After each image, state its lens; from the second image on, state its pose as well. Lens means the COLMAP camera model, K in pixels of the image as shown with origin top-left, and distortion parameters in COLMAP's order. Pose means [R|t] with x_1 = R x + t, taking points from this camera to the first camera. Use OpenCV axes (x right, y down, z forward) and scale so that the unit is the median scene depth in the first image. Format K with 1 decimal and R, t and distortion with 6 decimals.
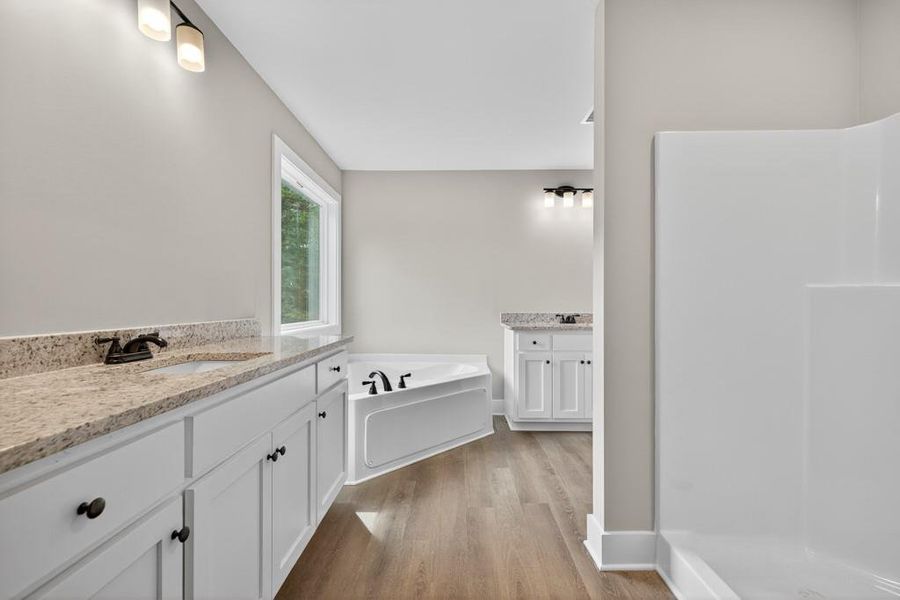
lens RADIAL K [[377.4, 0, 451.7], [0, 377.4, 305.1], [0, 0, 1]] dist [0.001558, 0.000009]
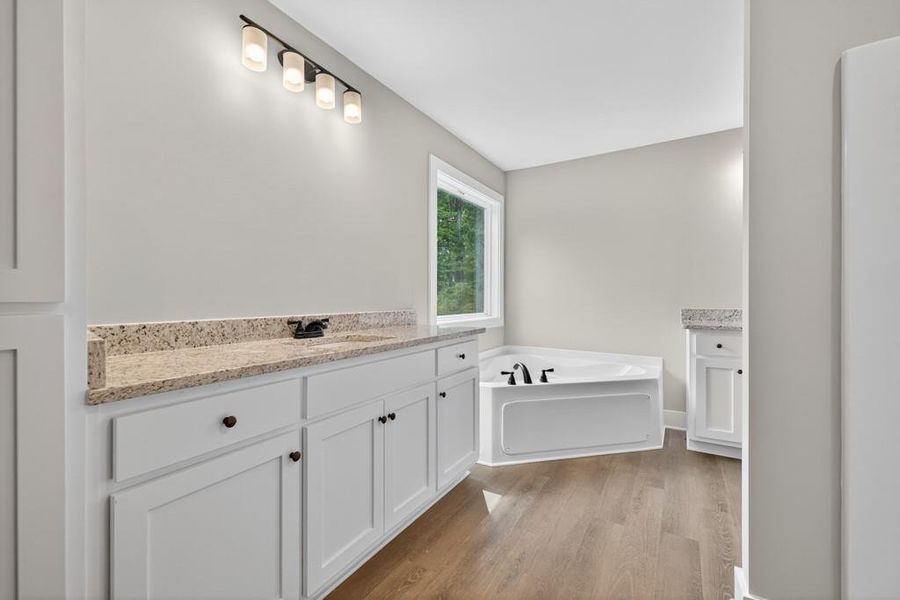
lens RADIAL K [[377.1, 0, 449.2], [0, 377.1, 299.6], [0, 0, 1]] dist [0.001224, -0.000052]
pose [[0.857568, 0.002881, -0.514363, 0.211562], [-0.001752, 0.999995, 0.002679, -0.001004], [0.514368, -0.001397, 0.857568, 0.022626]]
